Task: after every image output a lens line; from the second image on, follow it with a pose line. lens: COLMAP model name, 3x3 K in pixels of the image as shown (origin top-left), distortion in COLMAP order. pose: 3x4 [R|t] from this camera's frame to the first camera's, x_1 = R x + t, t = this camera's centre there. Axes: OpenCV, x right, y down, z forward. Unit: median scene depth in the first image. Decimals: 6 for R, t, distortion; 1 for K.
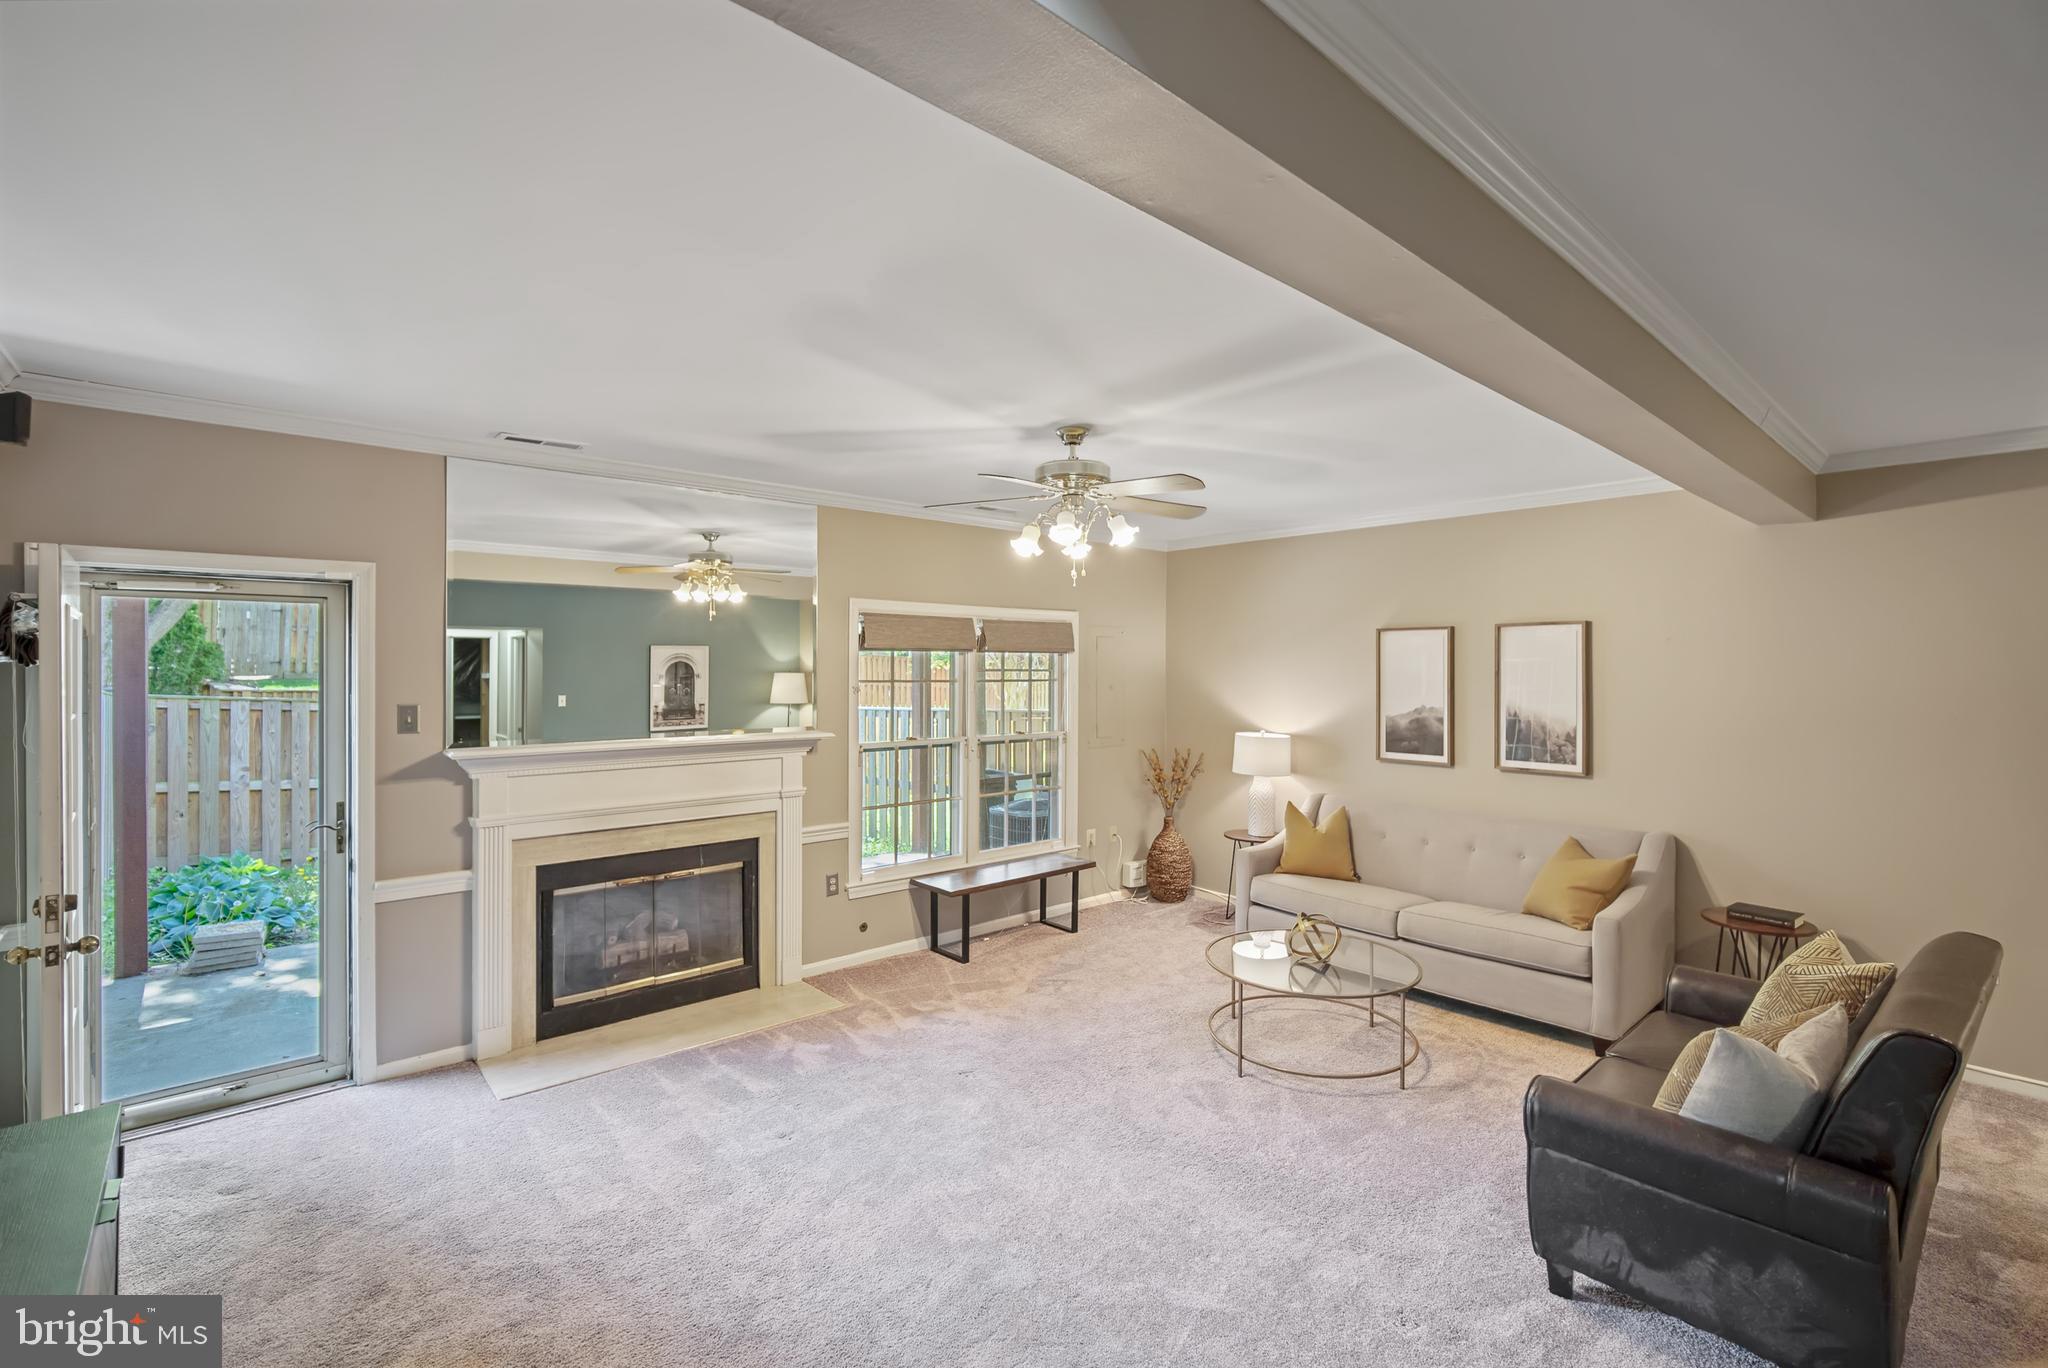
lens RADIAL K [[906.7, 0, 1025.8], [0, 906.7, 673.7], [0, 0, 1]] dist [-0.003627, 0.000637]
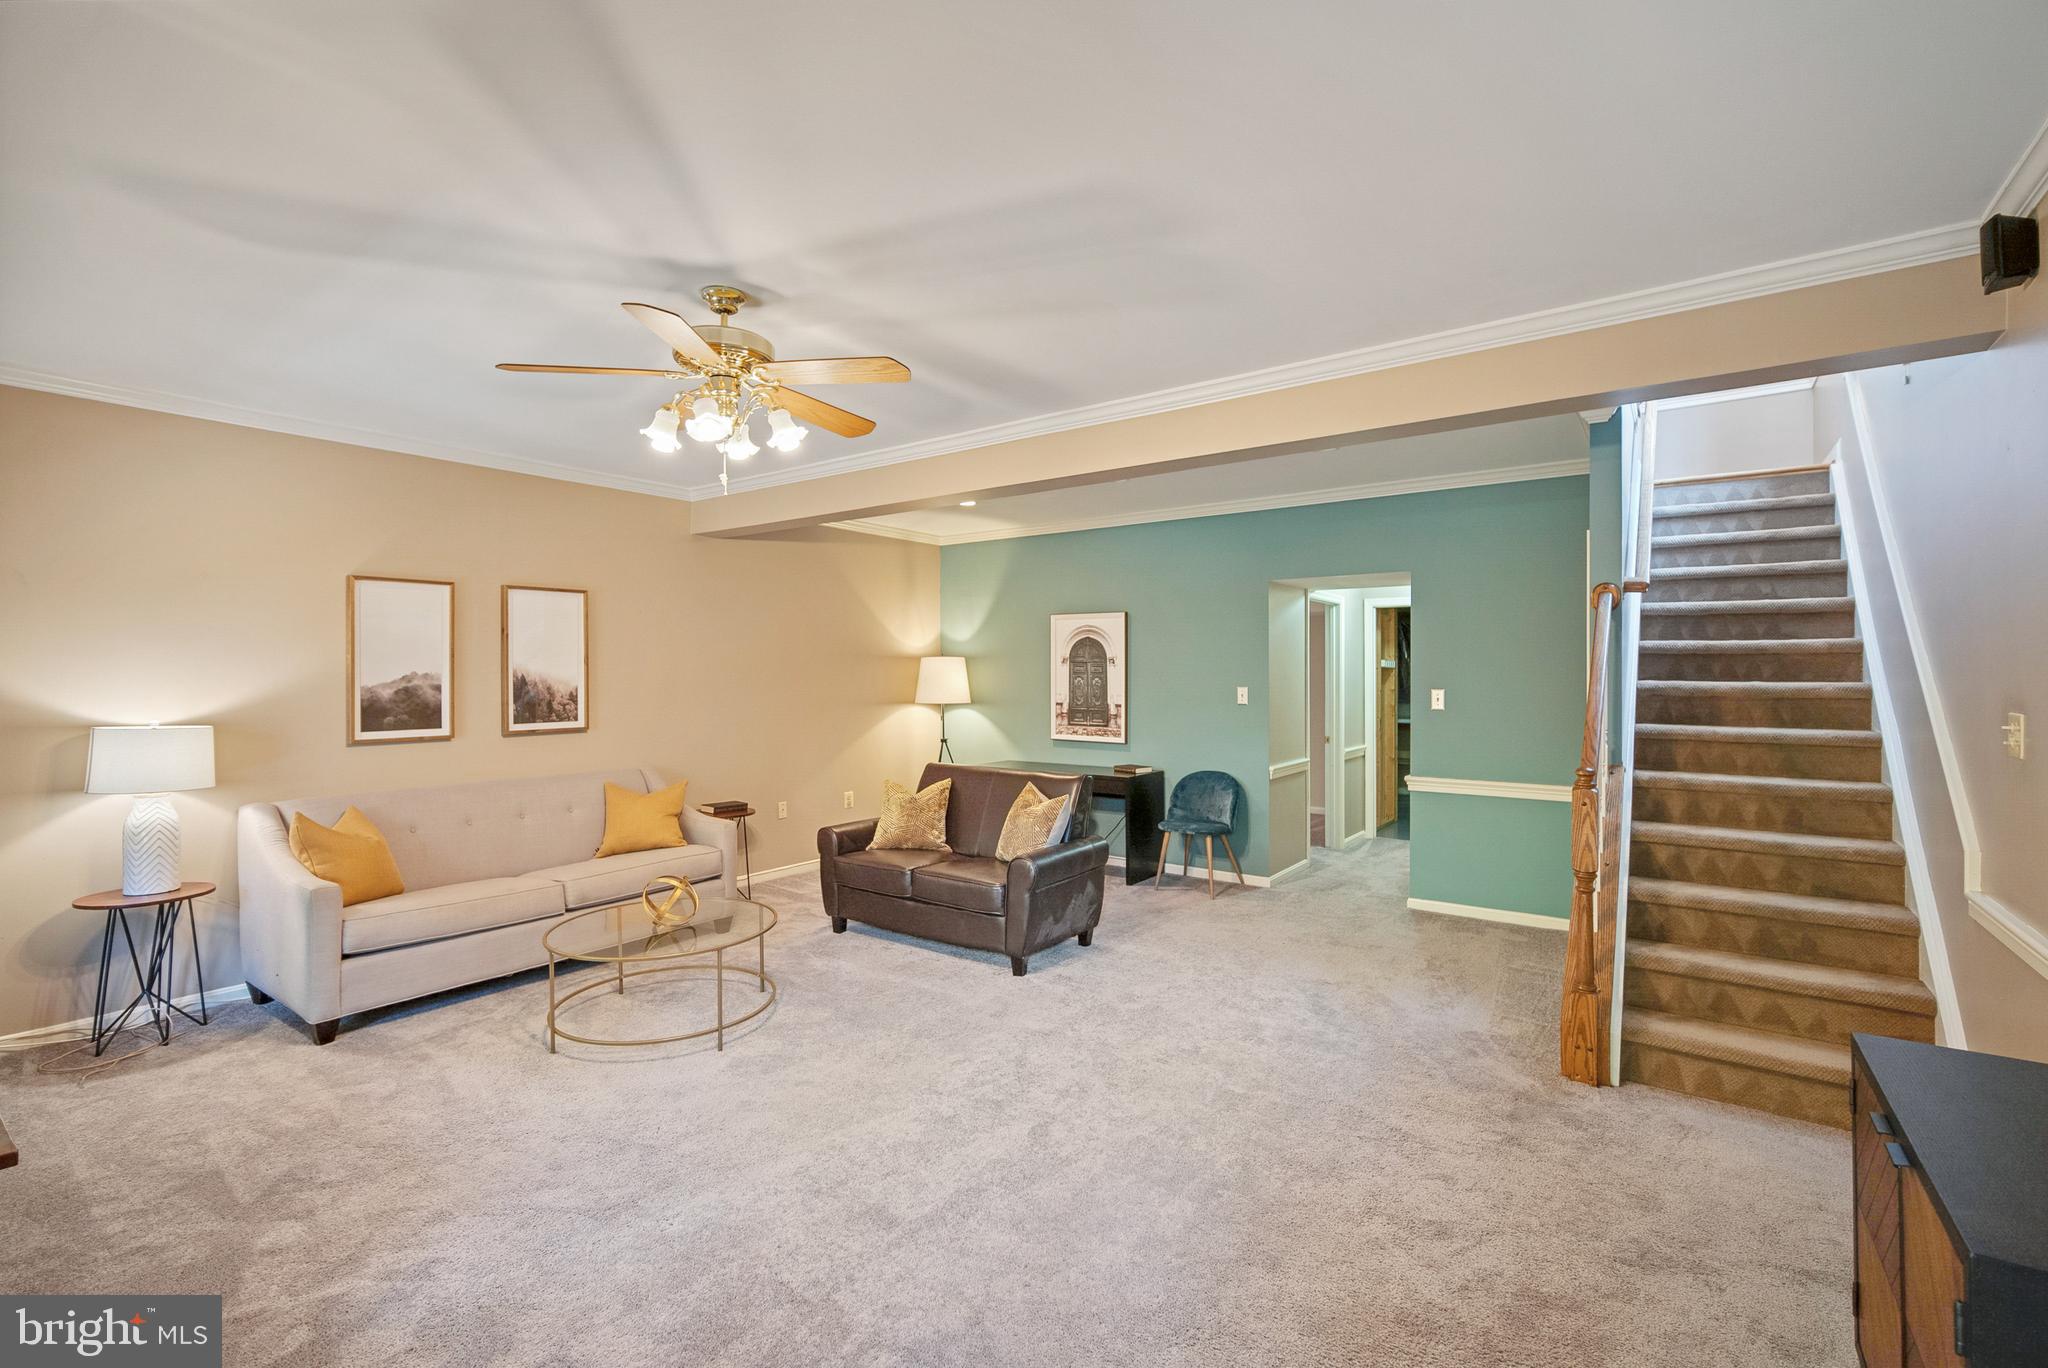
lens RADIAL K [[906.7, 0, 1028.7], [0, 906.7, 680.0], [0, 0, 1]] dist [-0.003627, 0.000637]
pose [[-0.237131, -0.006888, 0.971453, -0.576194], [0.007794, 0.999929, 0.008993, 0.043399], [-0.971446, 0.009704, -0.237060, 0.699340]]
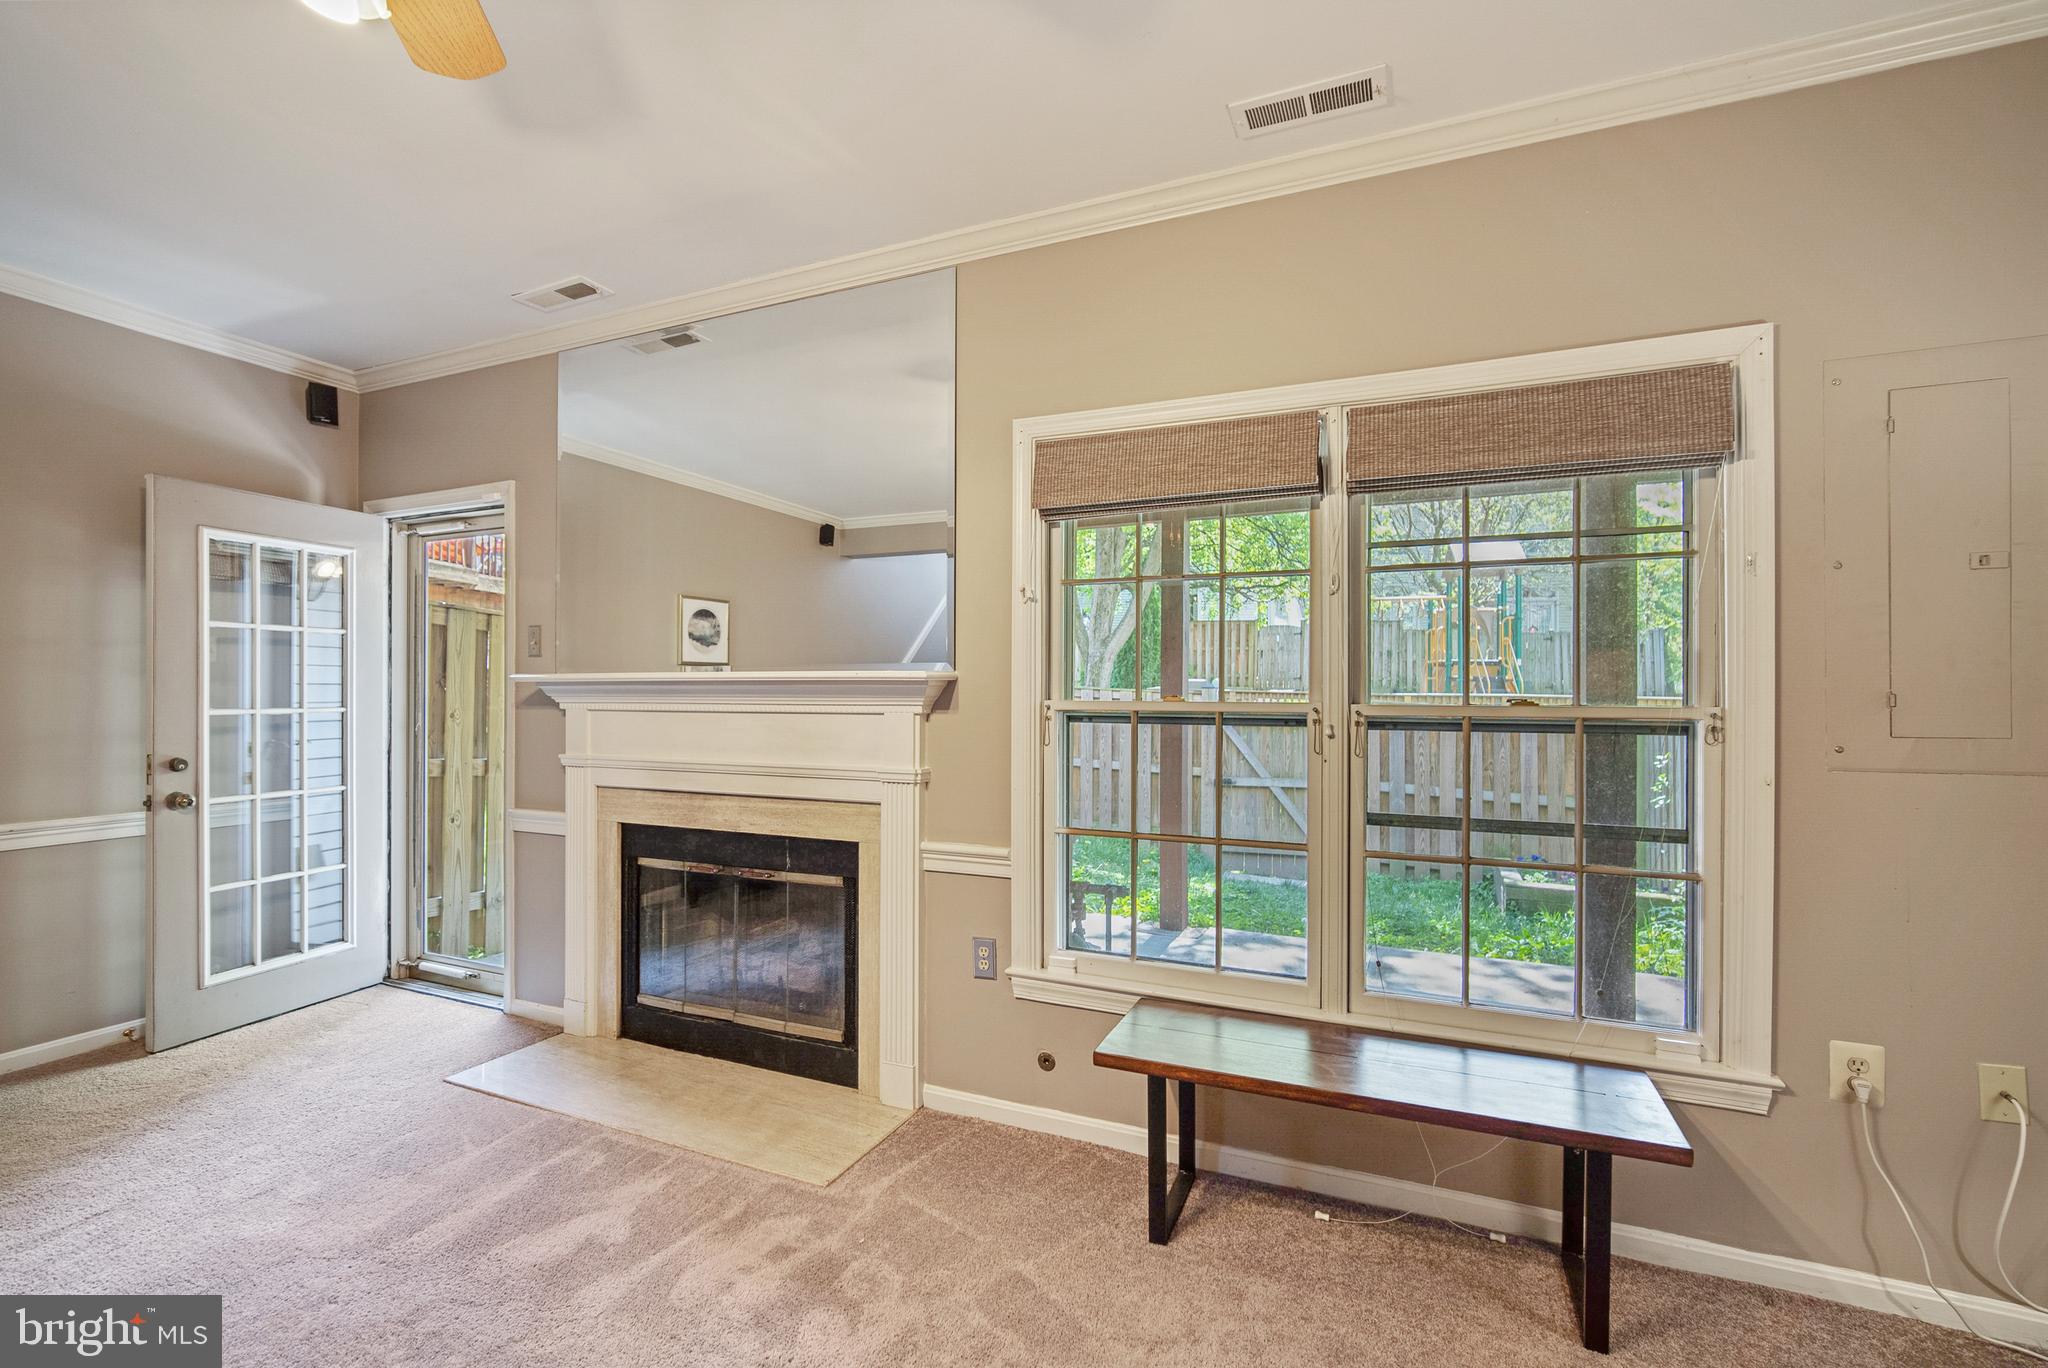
lens RADIAL K [[906.7, 0, 1025.5], [0, 906.7, 686.8], [0, 0, 1]] dist [-0.003627, 0.000637]
pose [[0.416488, -0.005400, -0.909125, 0.297993], [-0.006504, 0.999939, -0.008919, 0.078095], [0.909118, 0.009628, 0.416428, 0.821729]]
